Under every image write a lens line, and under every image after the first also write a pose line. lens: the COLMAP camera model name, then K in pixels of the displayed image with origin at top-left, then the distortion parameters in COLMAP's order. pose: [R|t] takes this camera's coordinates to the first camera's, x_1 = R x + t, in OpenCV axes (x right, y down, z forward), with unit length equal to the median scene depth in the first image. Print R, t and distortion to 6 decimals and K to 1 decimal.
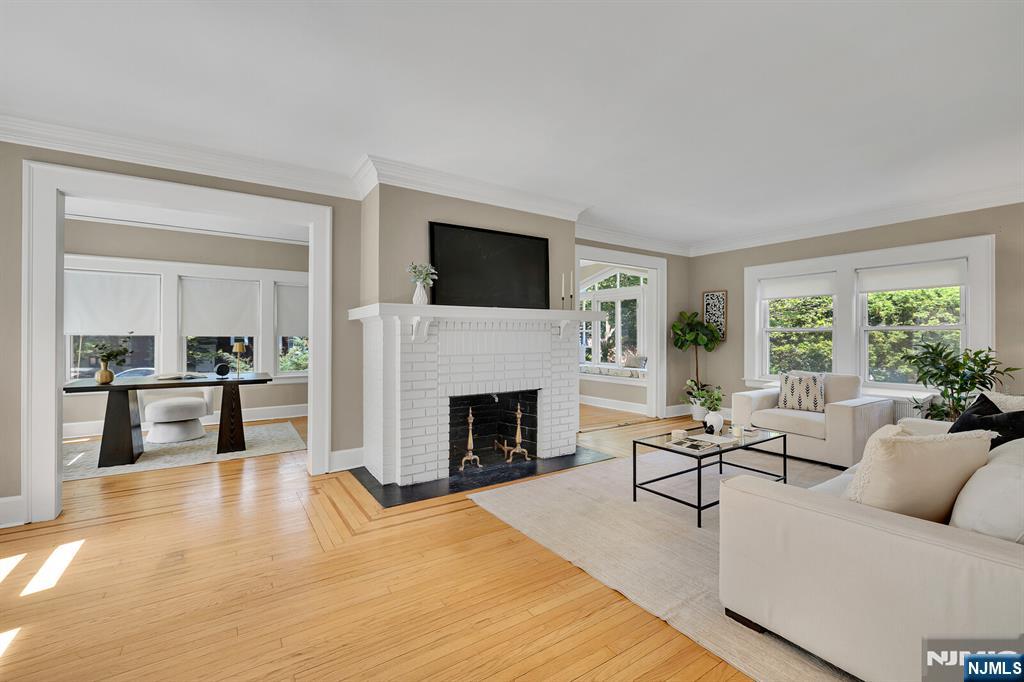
lens RADIAL K [[436.6, 0, 513.1], [0, 436.6, 337.9], [0, 0, 1]] dist [-0.000487, -0.000112]
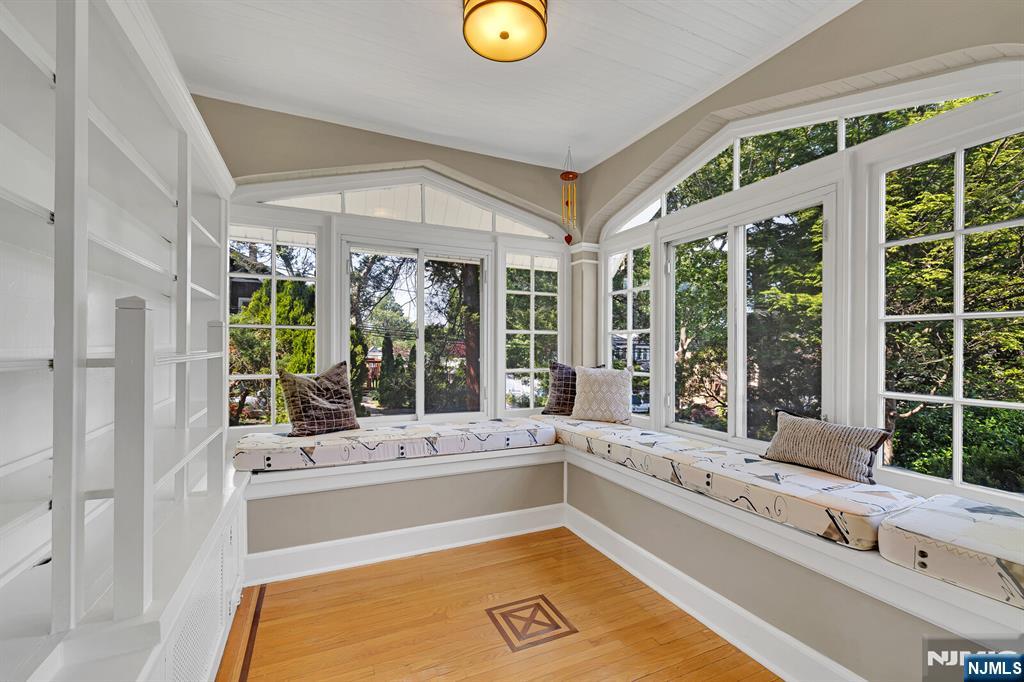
lens RADIAL K [[432.1, 0, 509.0], [0, 432.1, 347.4], [0, 0, 1]] dist [-0.000356, -0.000431]
pose [[0.987504, 0.008196, -0.157381, 0.185762], [-0.008793, 0.999957, -0.003101, -0.001068], [0.157349, 0.004446, 0.987533, 0.959692]]
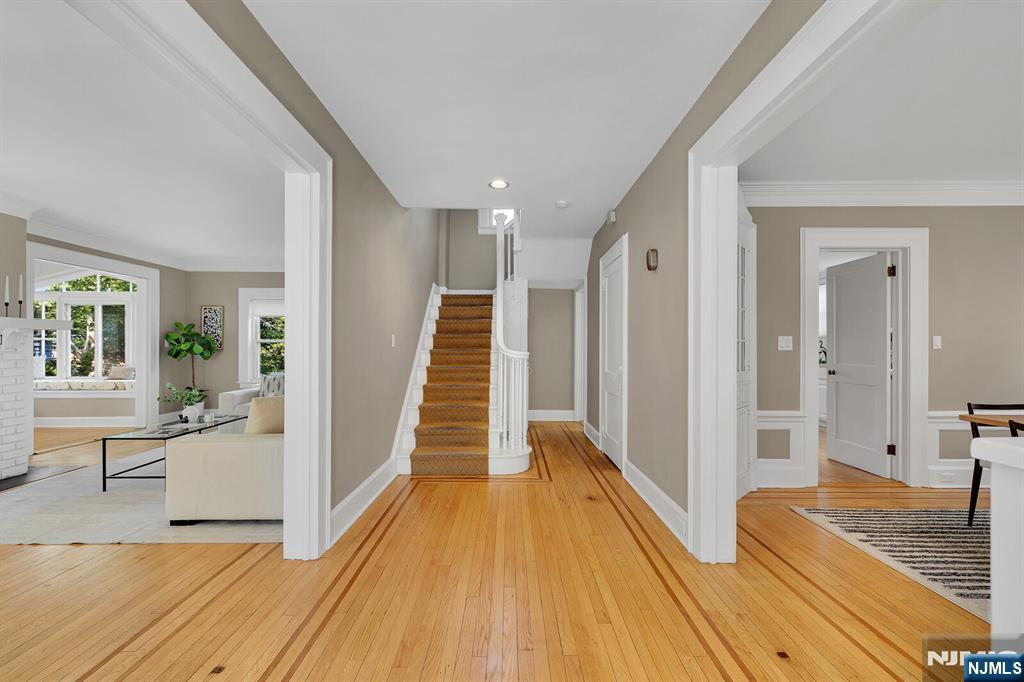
lens RADIAL K [[432.1, 0, 509.0], [0, 432.1, 347.4], [0, 0, 1]] dist [-0.000356, -0.000431]
pose [[0.554834, -0.000100, 0.831961, -0.035409], [0.000602, 1.000000, -0.000281, 0.000341], [-0.831961, 0.000657, 0.554834, -0.245855]]
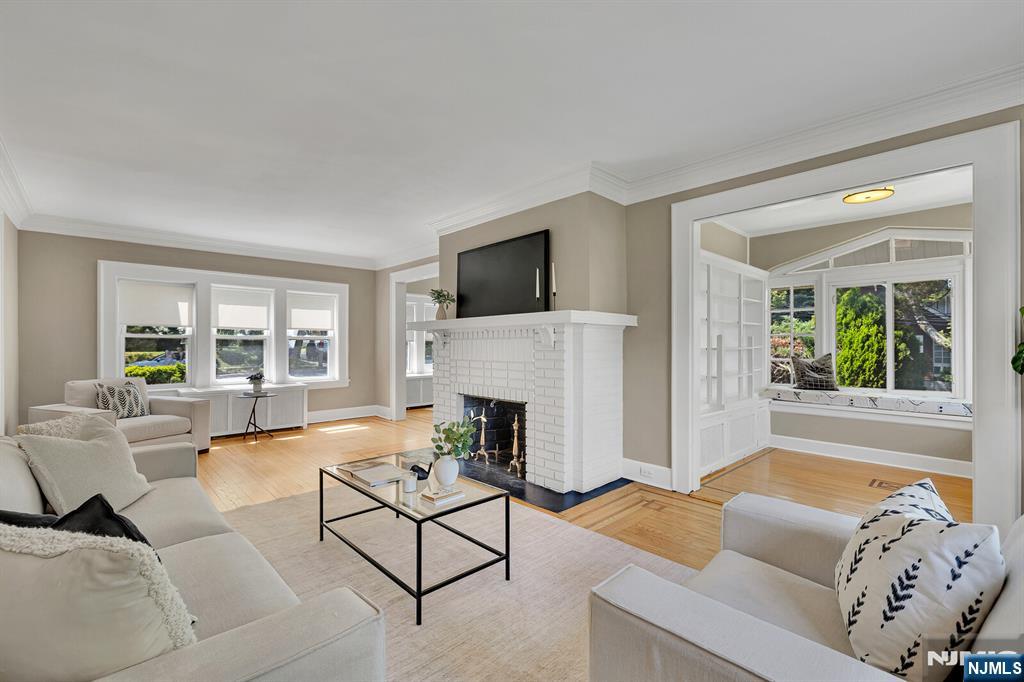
lens RADIAL K [[436.6, 0, 513.1], [0, 436.6, 337.9], [0, 0, 1]] dist [-0.000487, -0.000112]
pose [[0.171389, -0.011937, -0.985131, 0.706013], [-0.002377, 0.999919, -0.012529, -0.003767], [0.985201, 0.004489, 0.171347, 0.614516]]
